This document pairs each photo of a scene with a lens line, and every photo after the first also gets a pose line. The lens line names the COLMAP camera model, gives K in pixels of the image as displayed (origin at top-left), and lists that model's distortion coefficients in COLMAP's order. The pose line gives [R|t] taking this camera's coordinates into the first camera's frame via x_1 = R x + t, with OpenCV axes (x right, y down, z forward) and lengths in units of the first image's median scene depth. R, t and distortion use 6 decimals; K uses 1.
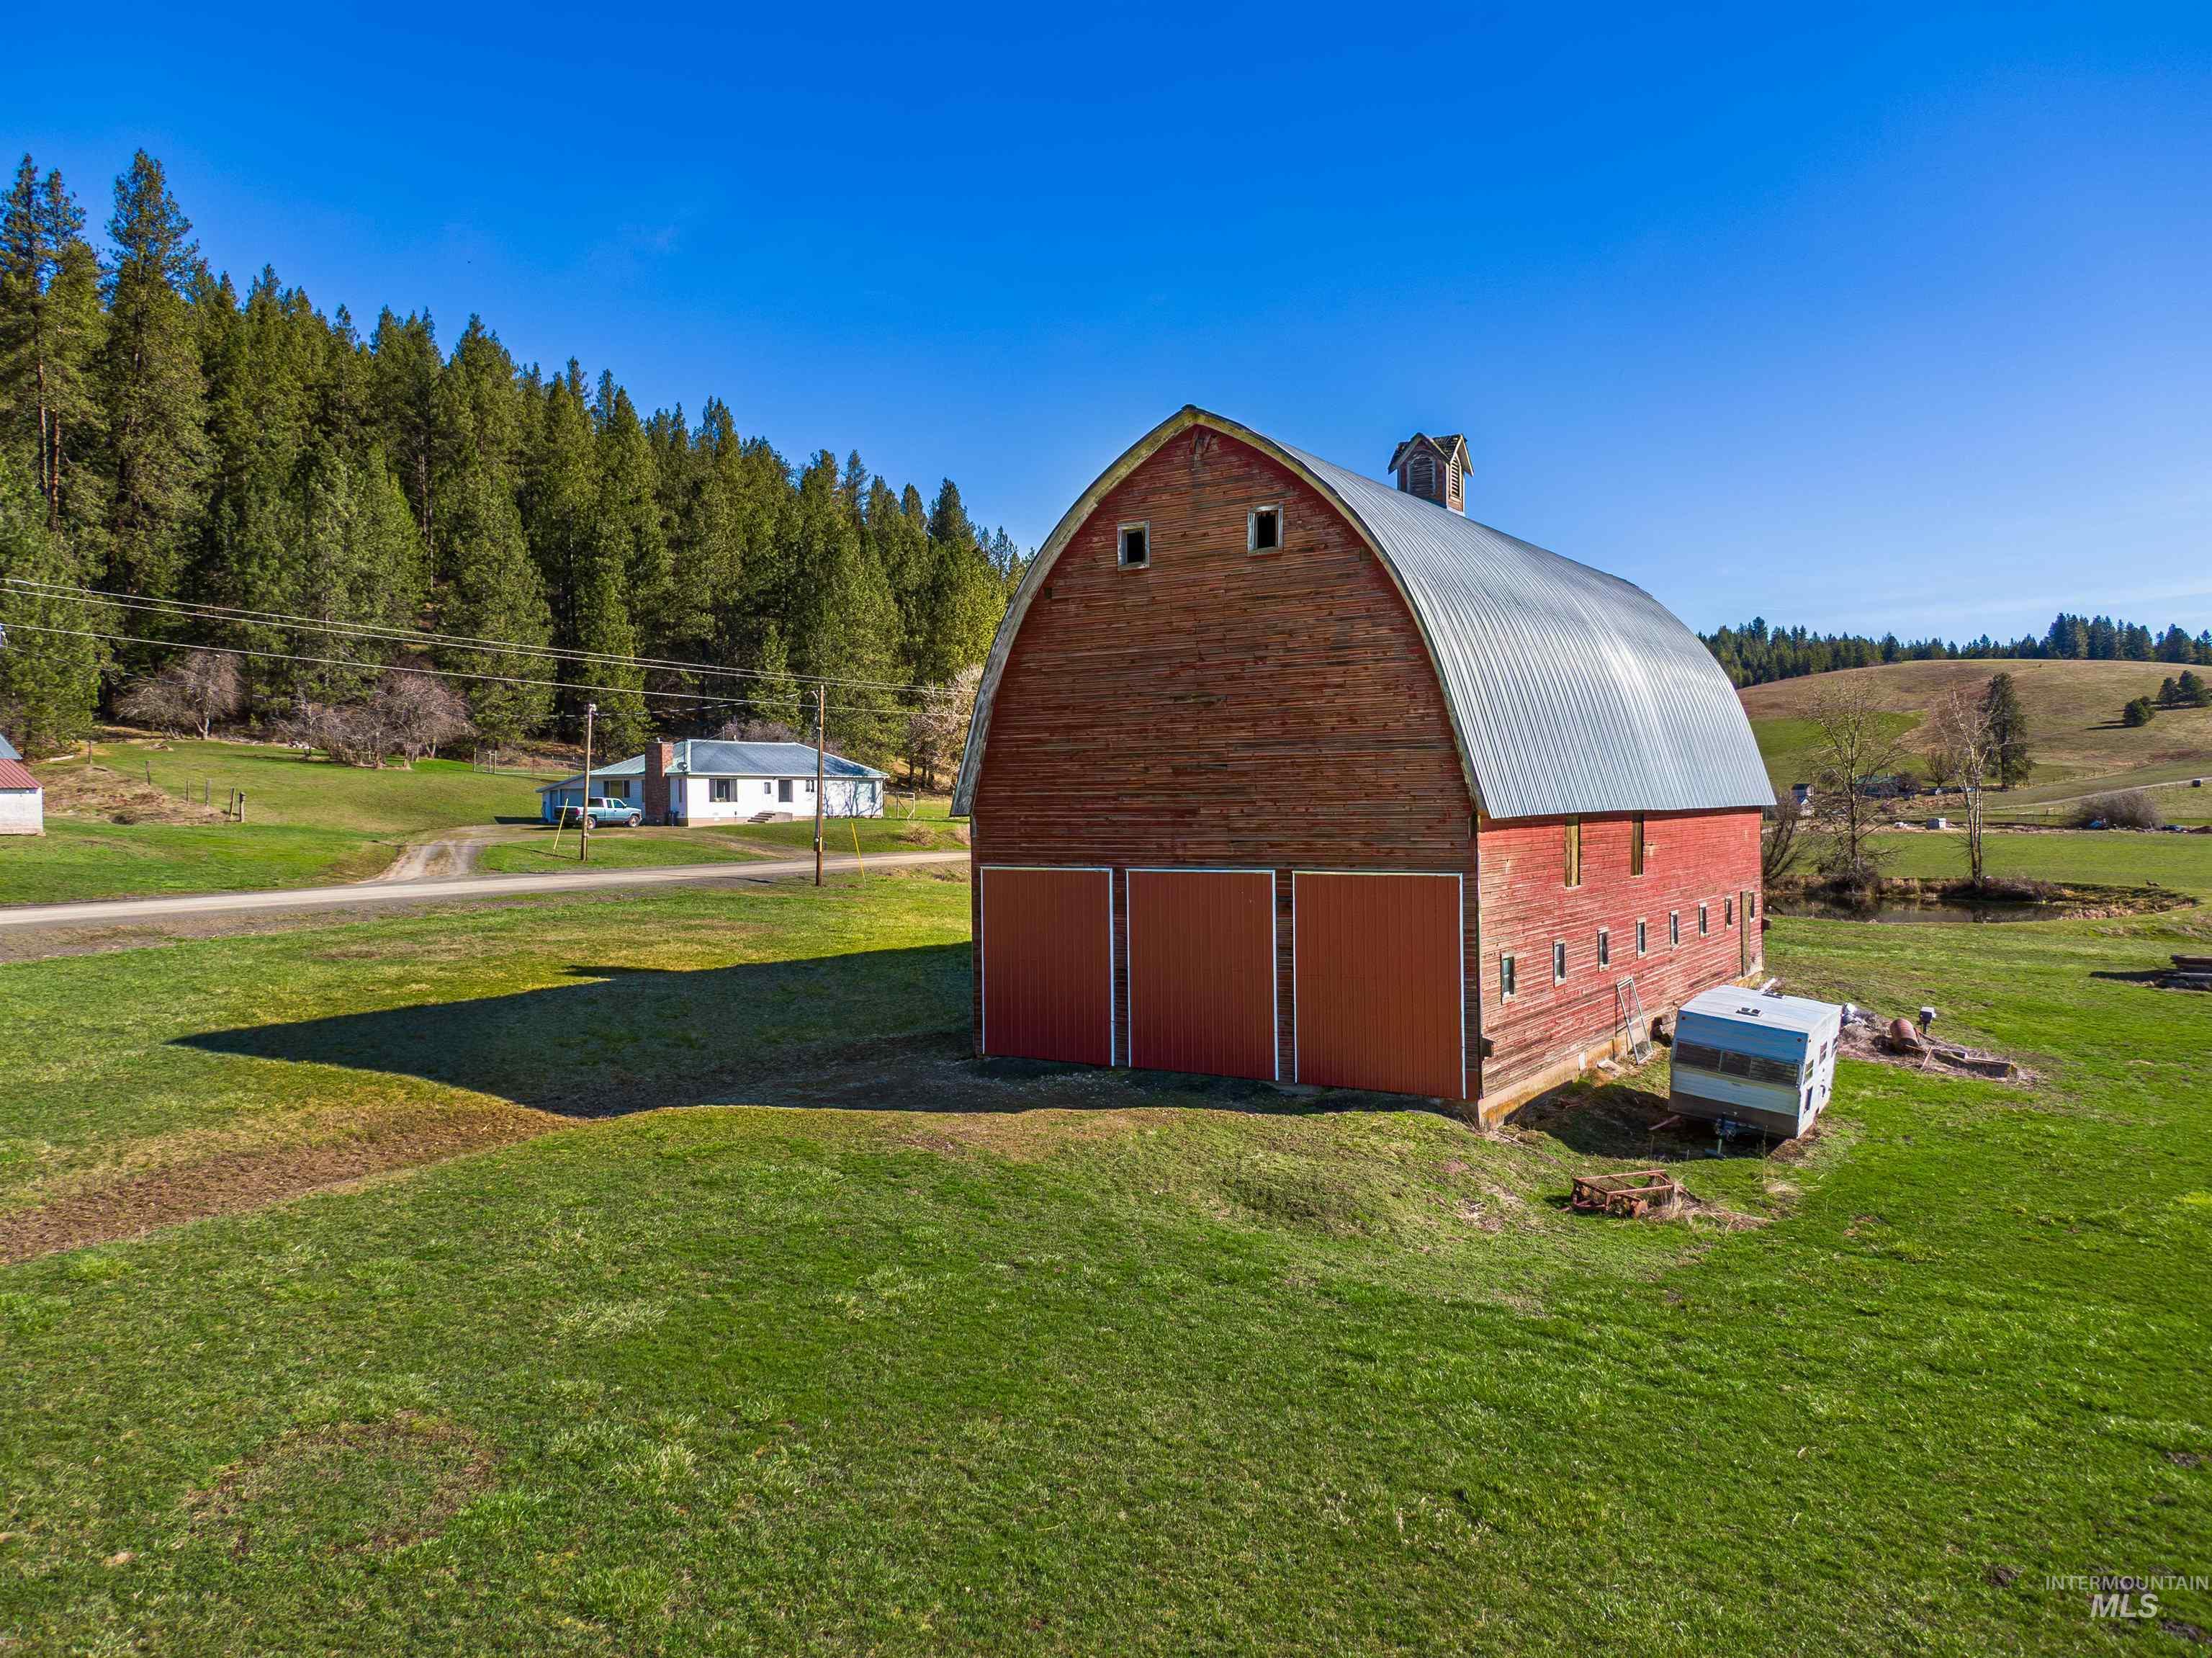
lens RADIAL K [[1605.0, 0, 1110.6], [0, 1605.0, 833.1], [0, 0, 1]] dist [0.052810, -0.000038]
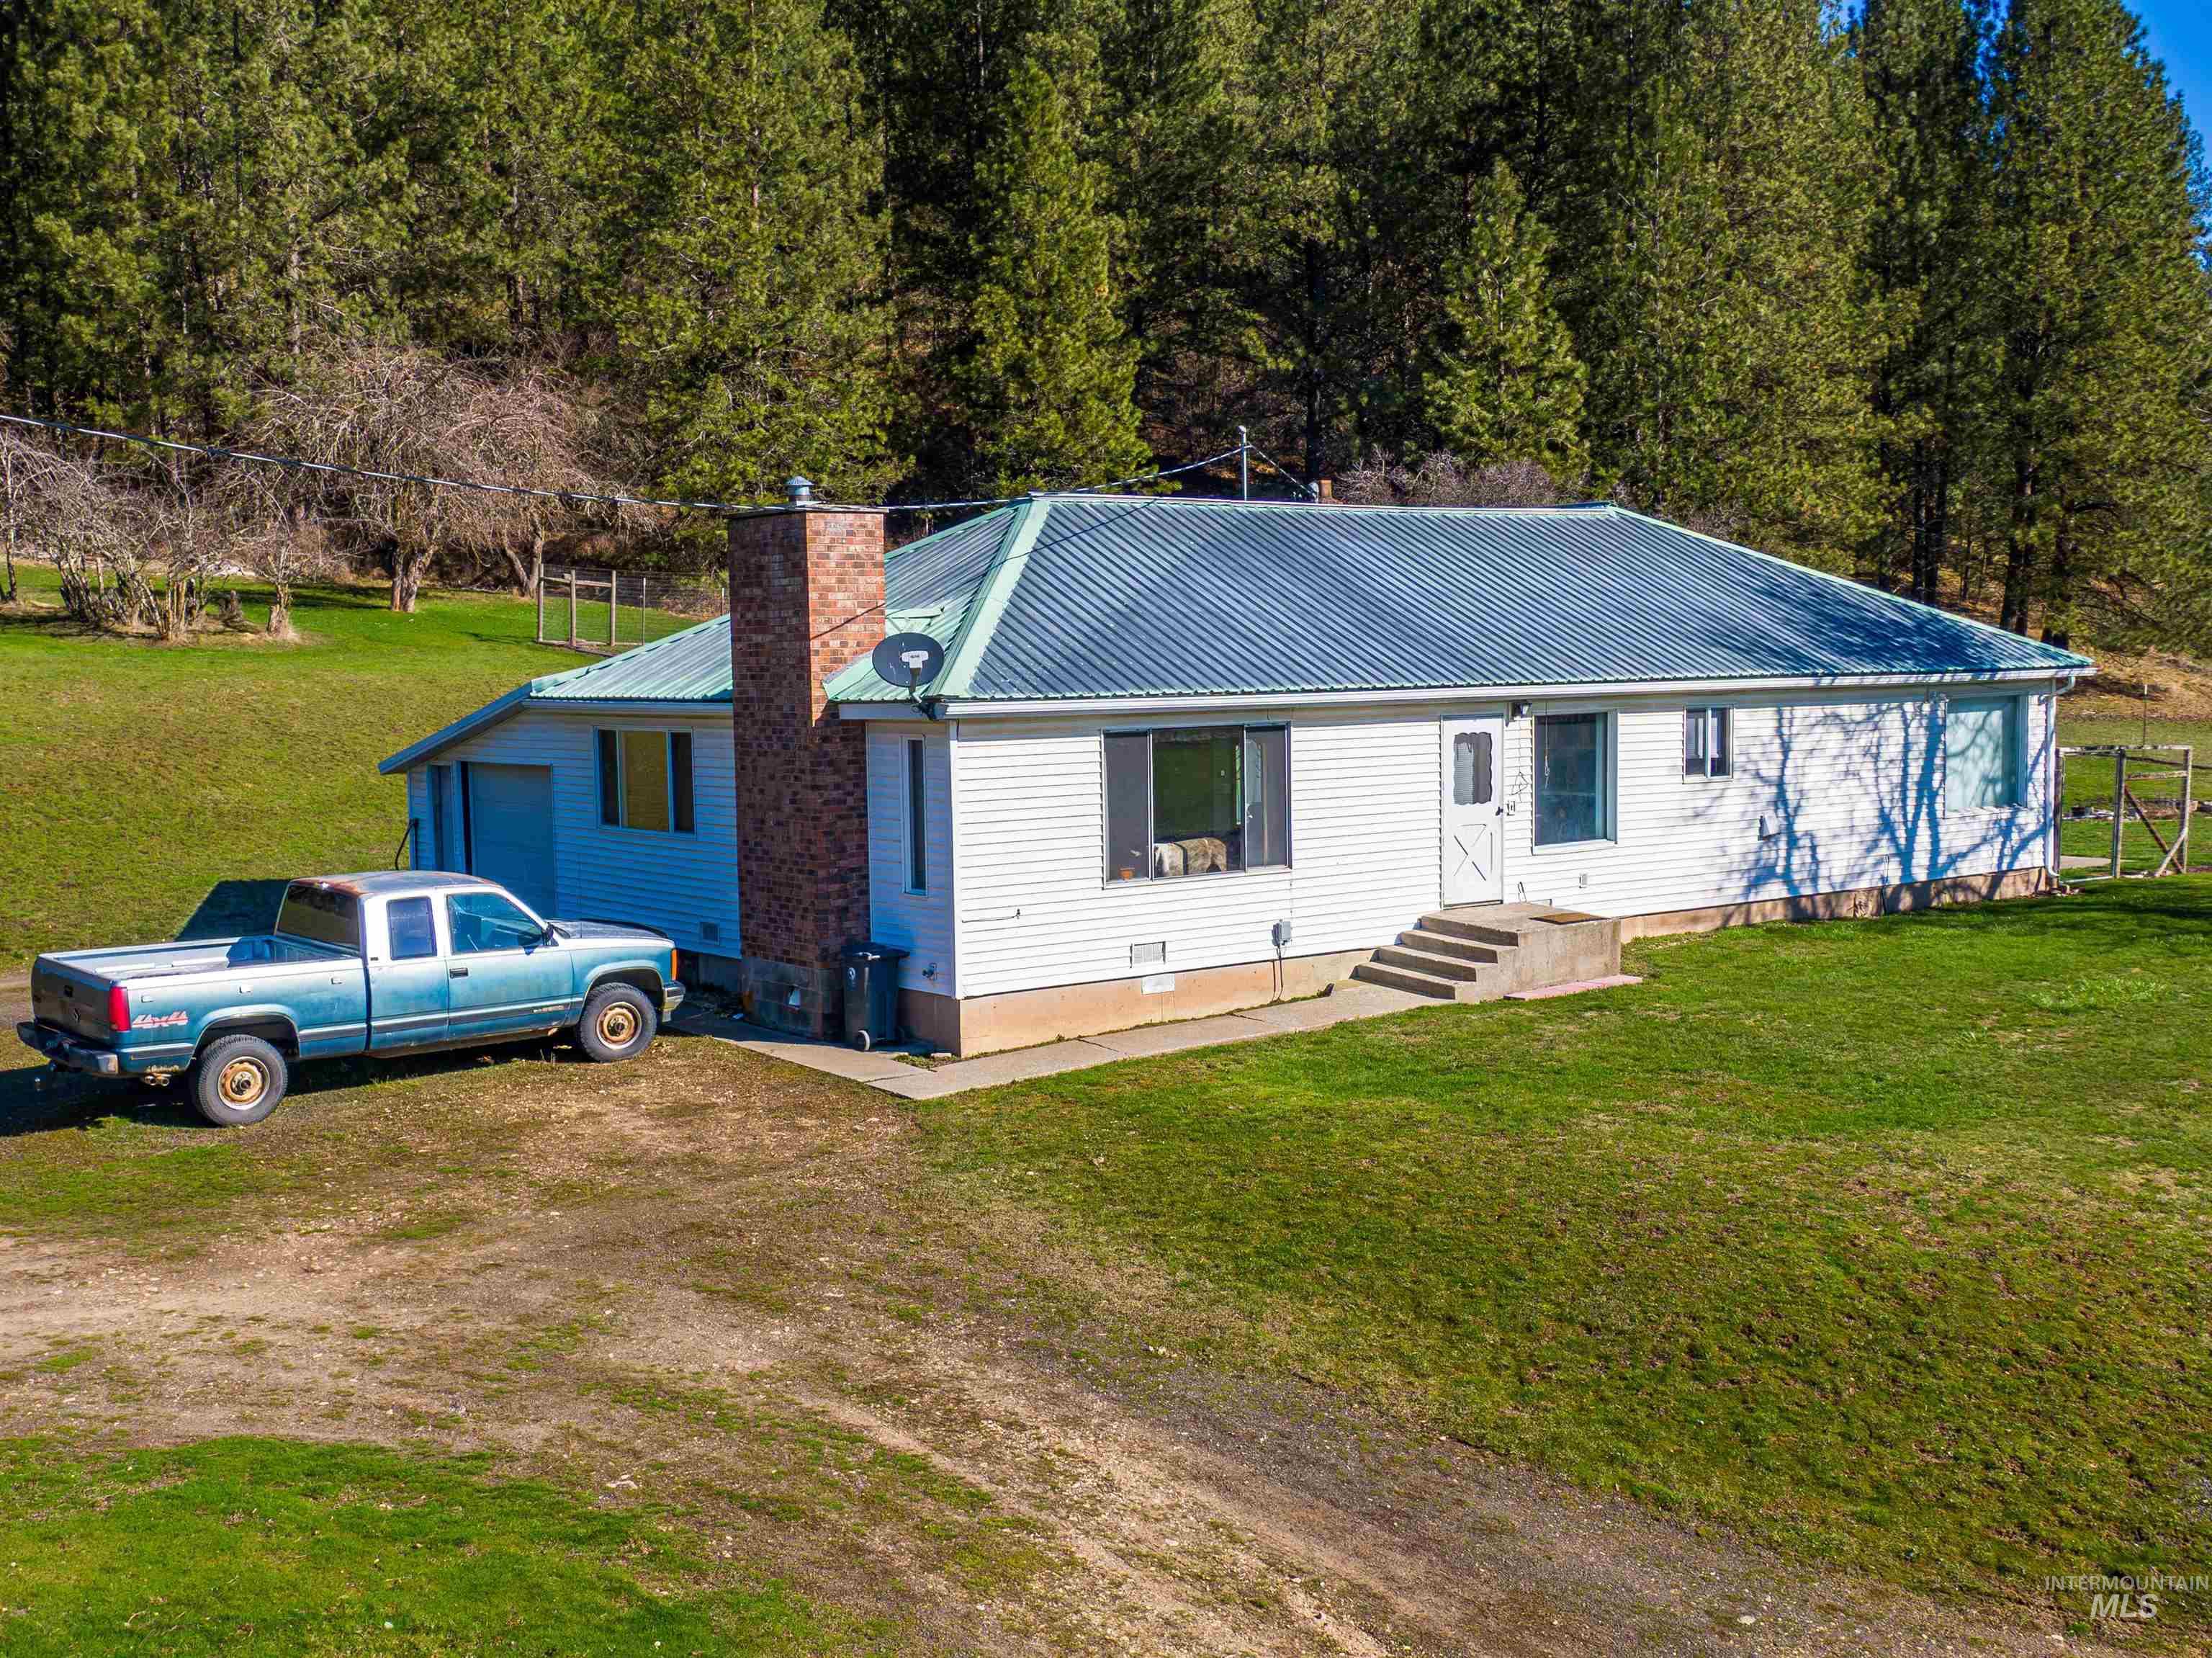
lens RADIAL K [[2406.7, 0, 1103.7], [0, 2406.7, 834.2], [0, 0, 1]] dist [0.013746, 0.000000]
pose [[0.933453, 0.021756, -0.358040, -0.149810], [0.000795, 0.998031, 0.062716, -0.034950], [0.358700, -0.058828, 0.931597, 0.707929]]
